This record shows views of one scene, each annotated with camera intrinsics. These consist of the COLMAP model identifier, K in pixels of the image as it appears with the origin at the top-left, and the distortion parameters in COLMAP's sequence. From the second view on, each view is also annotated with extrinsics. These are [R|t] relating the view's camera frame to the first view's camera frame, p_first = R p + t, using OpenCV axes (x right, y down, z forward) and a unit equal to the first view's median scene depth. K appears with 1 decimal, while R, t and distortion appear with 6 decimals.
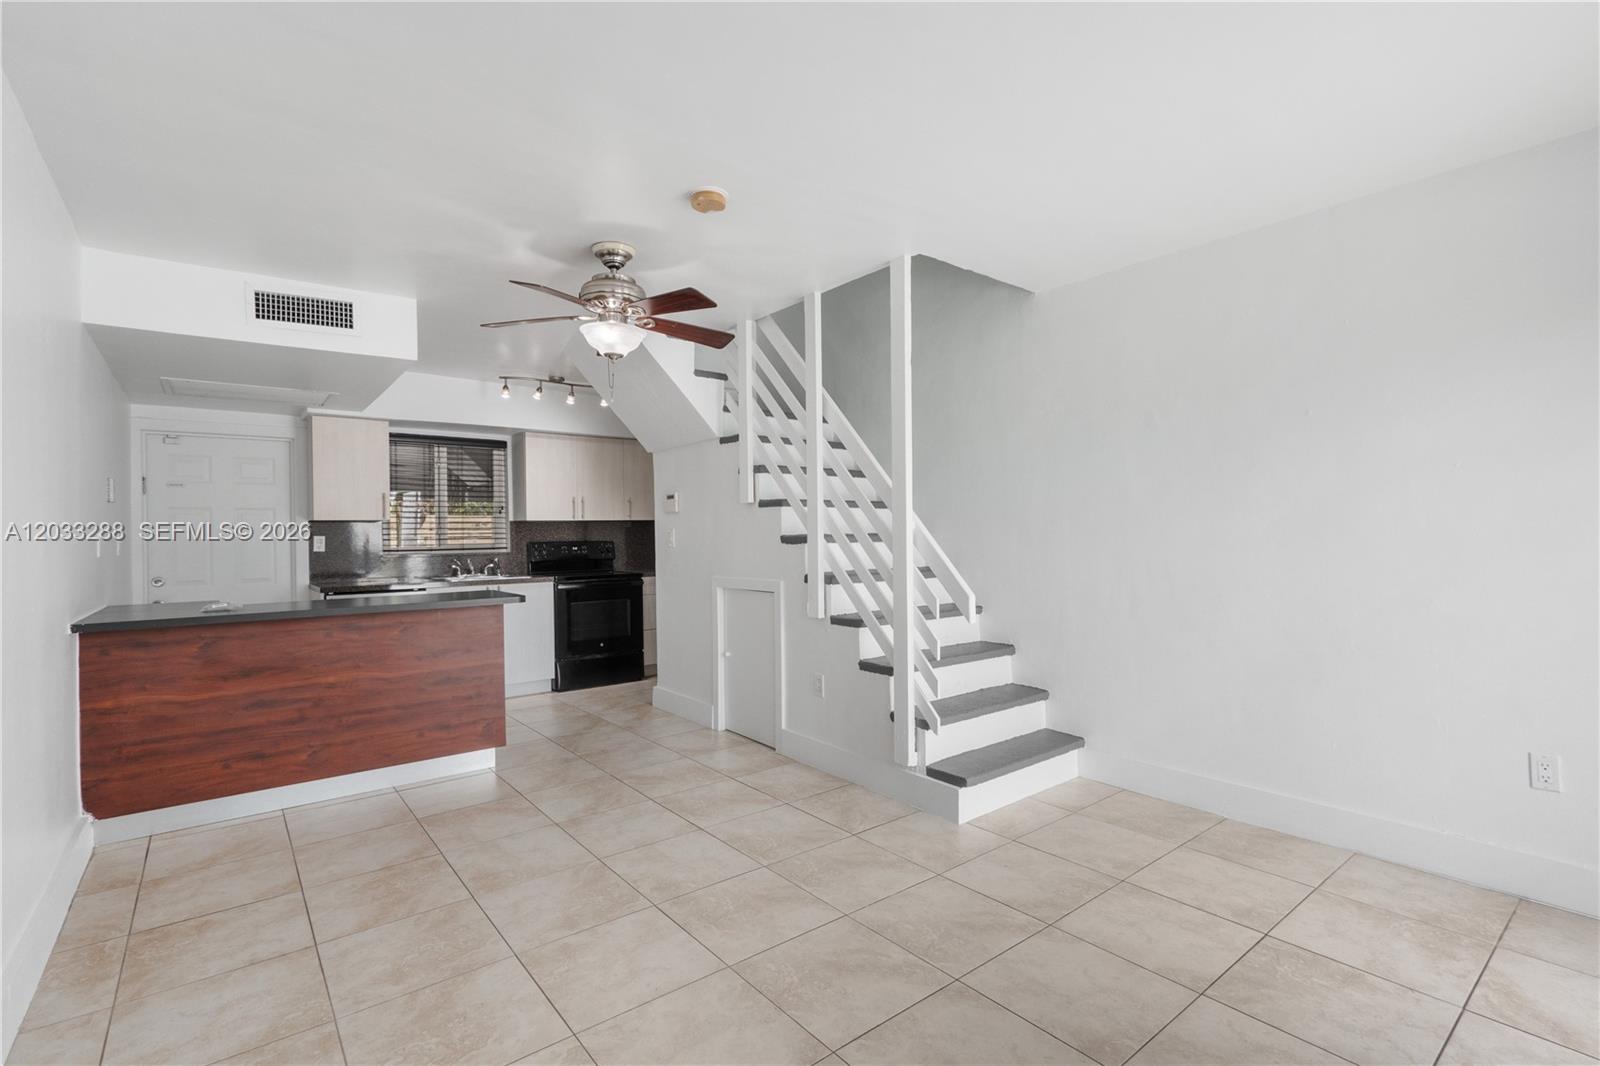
lens RADIAL K [[740.7, 0, 796.2], [0, 740.7, 537.9], [0, 0, 1]] dist [-0.005182, -0.000047]
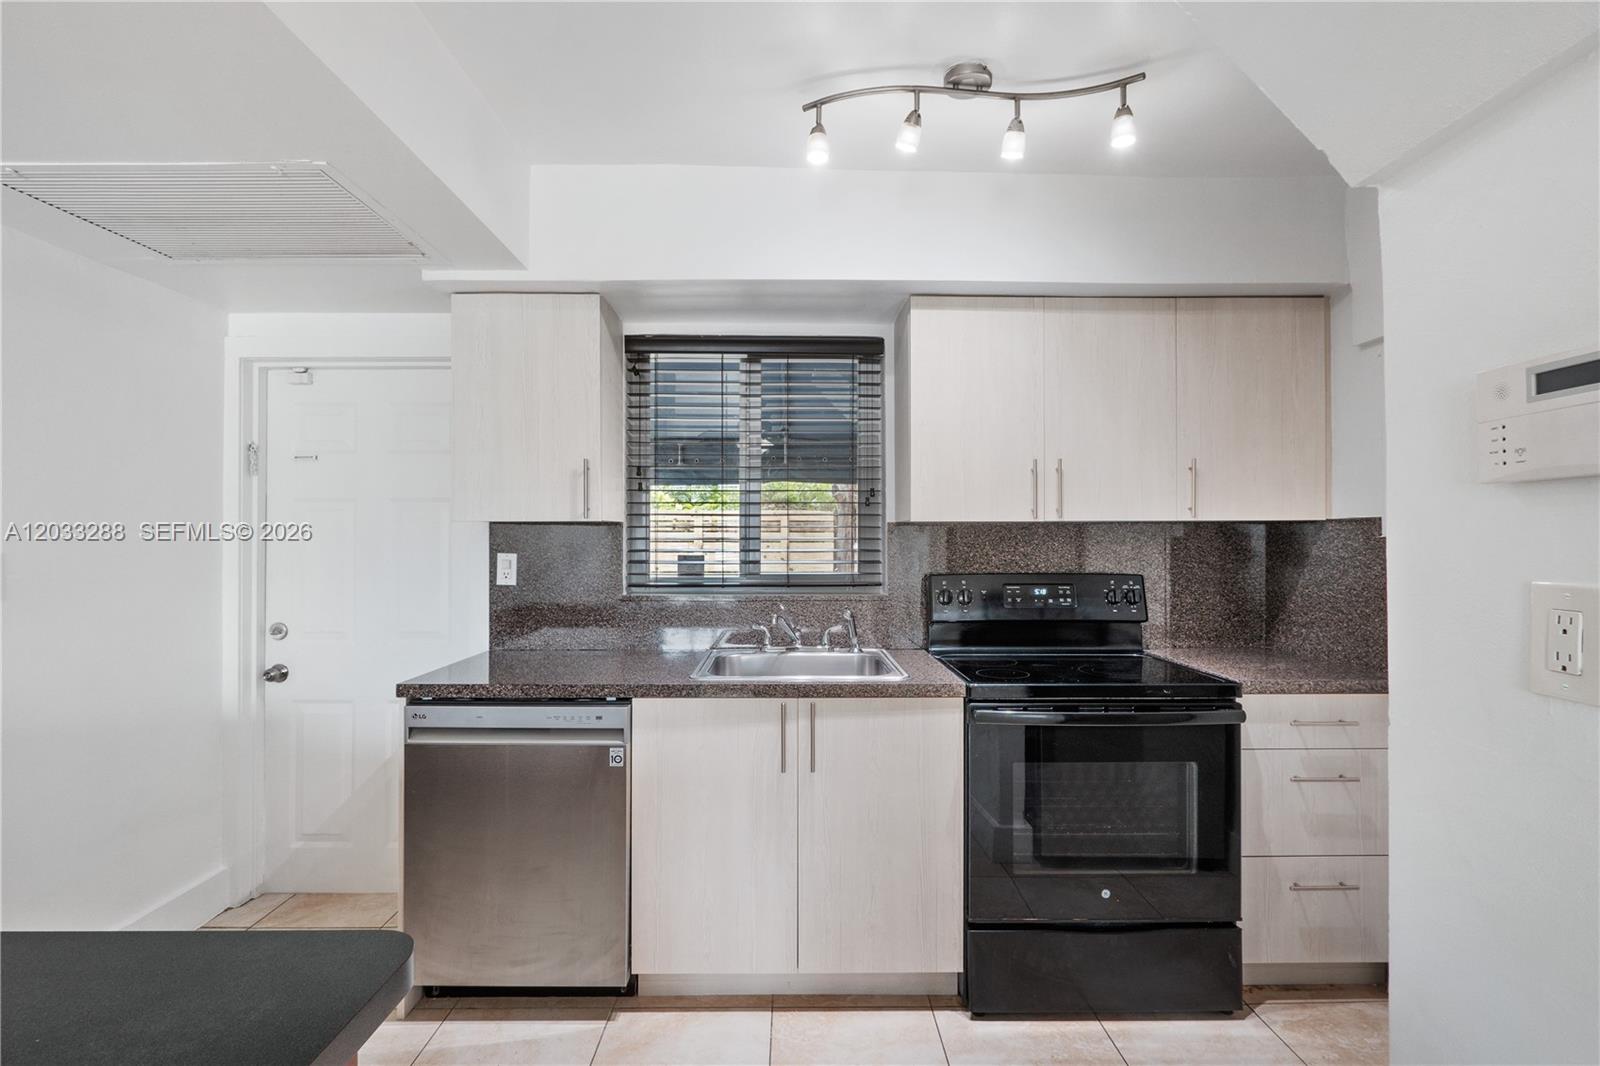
lens RADIAL K [[740.7, 0, 799.5], [0, 740.7, 532.9], [0, 0, 1]] dist [-0.005182, -0.000047]
pose [[0.789196, 0.011077, -0.614042, -0.295935], [-0.013365, 0.999910, 0.000860, -0.030061], [0.613996, 0.007528, 0.789273, 1.139794]]
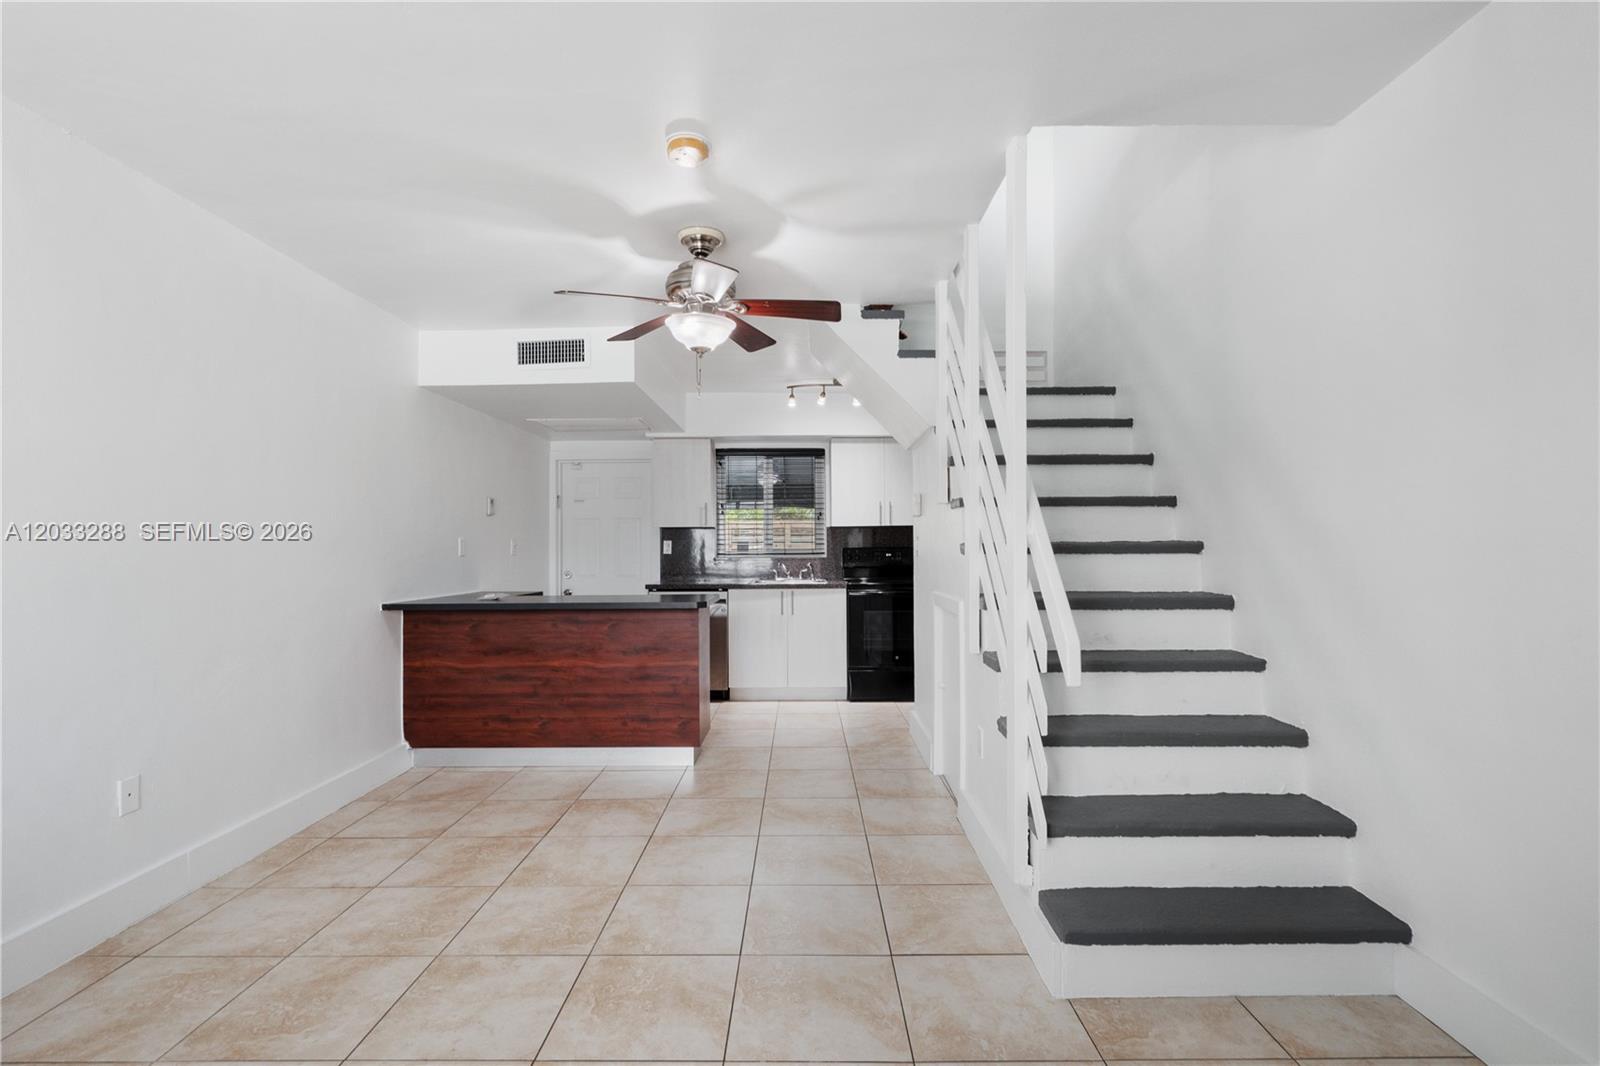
lens RADIAL K [[740.7, 0, 793.4], [0, 740.7, 543.2], [0, 0, 1]] dist [-0.005182, -0.000047]
pose [[0.777310, 0.007484, -0.629074, 0.396233], [-0.007317, 0.999969, 0.002856, -0.005197], [0.629076, 0.002383, 0.777340, 0.323959]]
